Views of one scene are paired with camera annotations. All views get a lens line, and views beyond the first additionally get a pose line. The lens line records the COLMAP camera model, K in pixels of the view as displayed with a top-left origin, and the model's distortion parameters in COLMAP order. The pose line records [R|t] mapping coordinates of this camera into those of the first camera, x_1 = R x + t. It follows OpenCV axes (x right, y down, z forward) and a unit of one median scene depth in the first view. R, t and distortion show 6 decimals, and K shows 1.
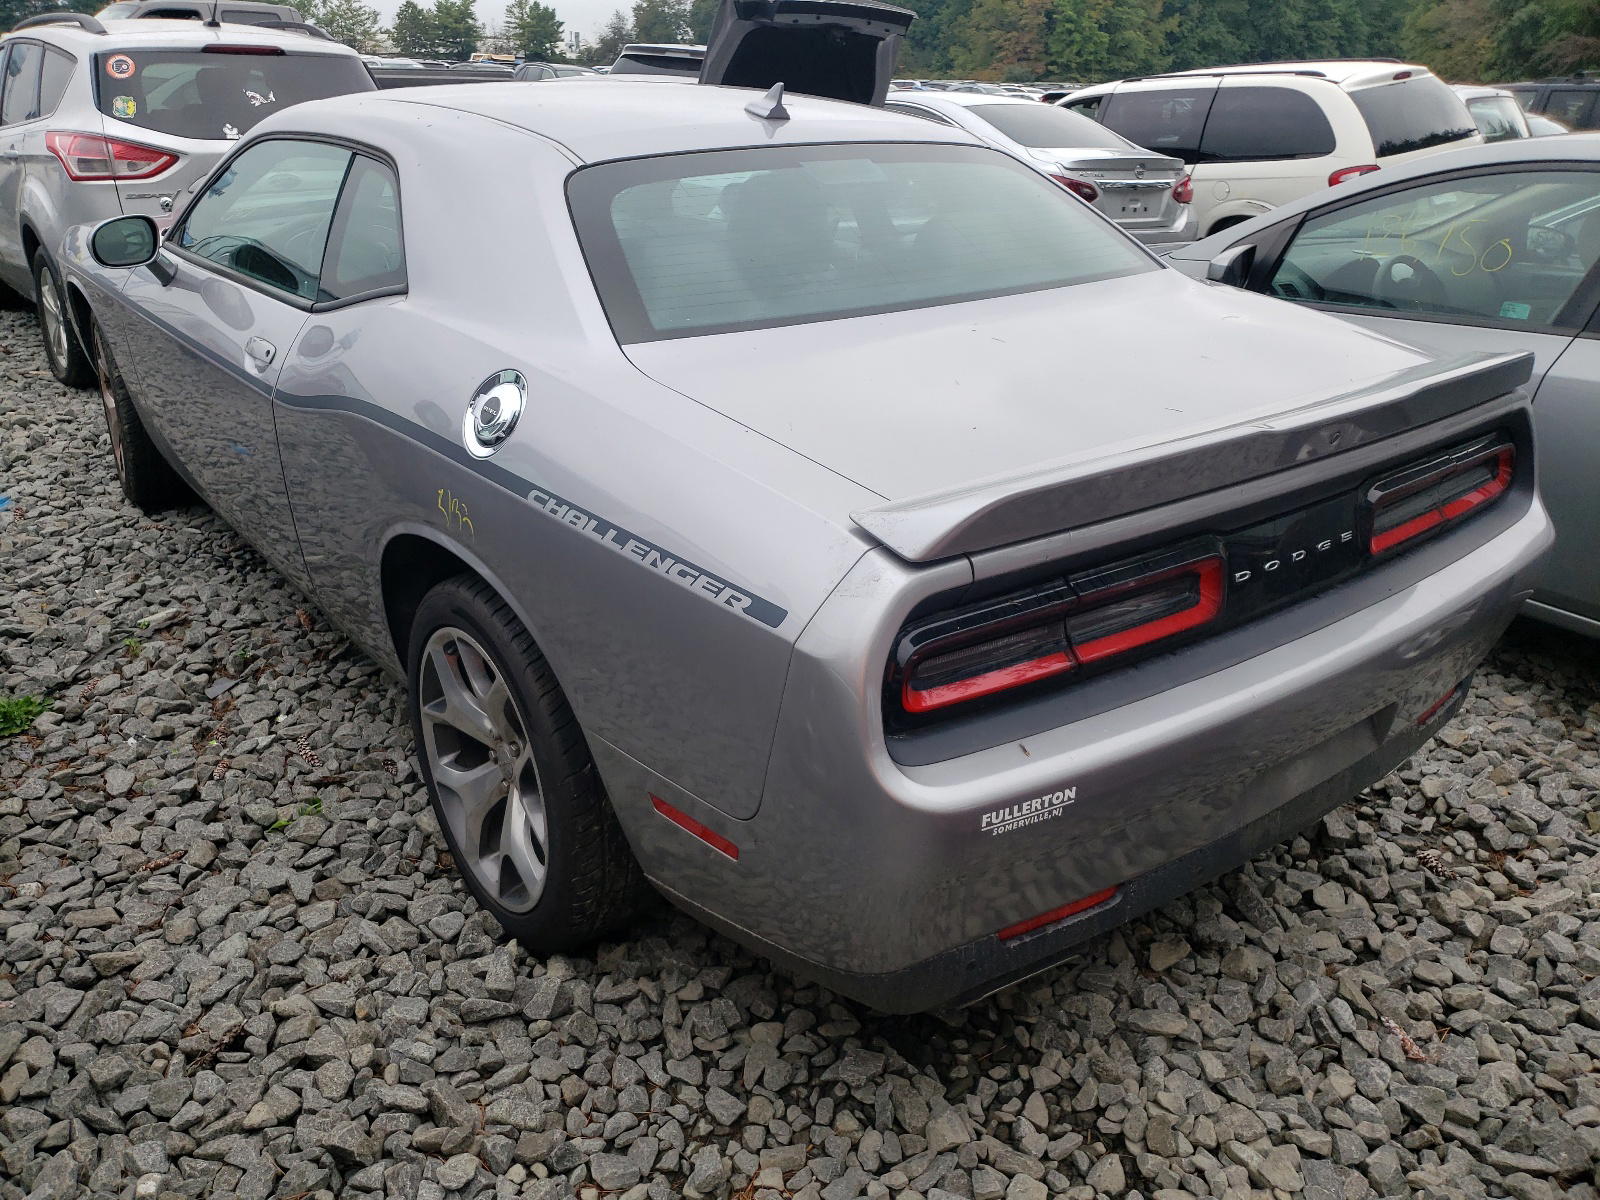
lens RADIAL K [[1329.9, 0, 800.0], [0, 1329.9, 600.0], [0, 0, 1]] dist [0.001431, 0.000538]
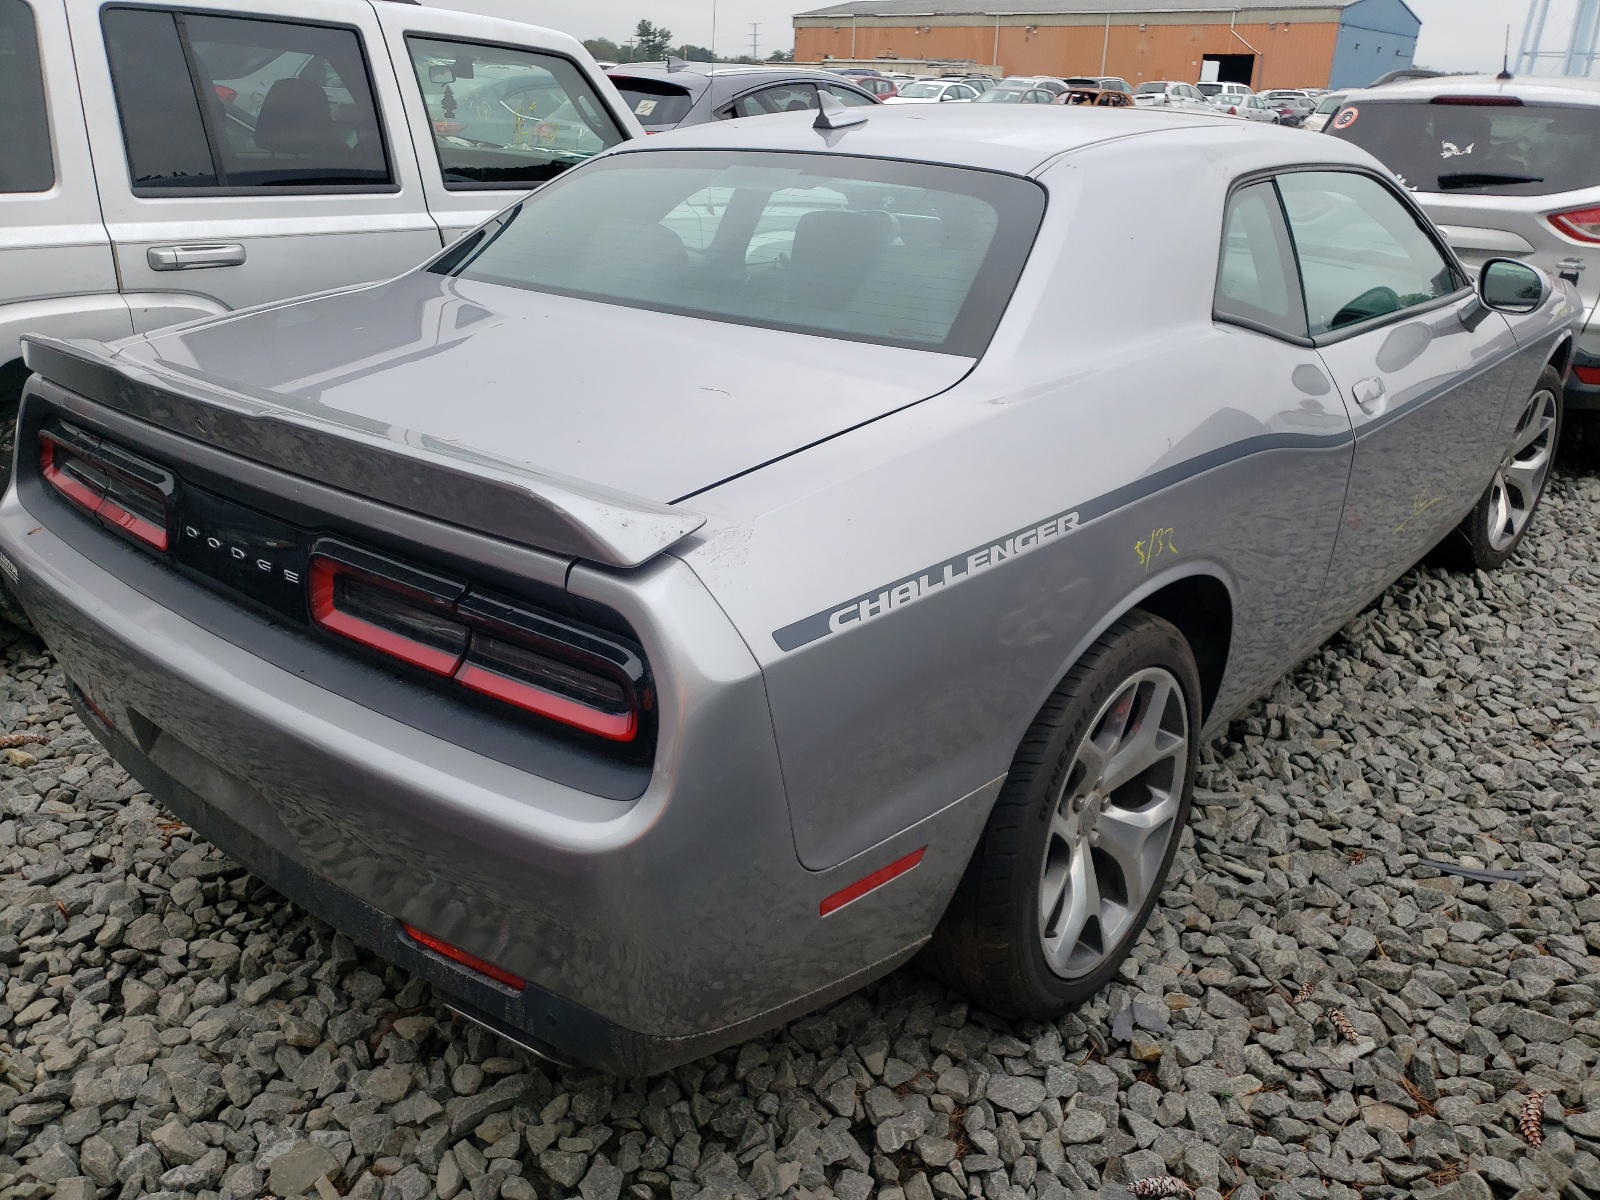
lens RADIAL K [[1329.9, 0, 800.0], [0, 1329.9, 600.0], [0, 0, 1]] dist [0.001431, 0.000538]
pose [[-0.156257, -0.400309, 0.902960, -0.951349], [0.343431, 0.835129, 0.429668, -0.456552], [-0.926088, 0.377243, 0.006984, 1.112656]]
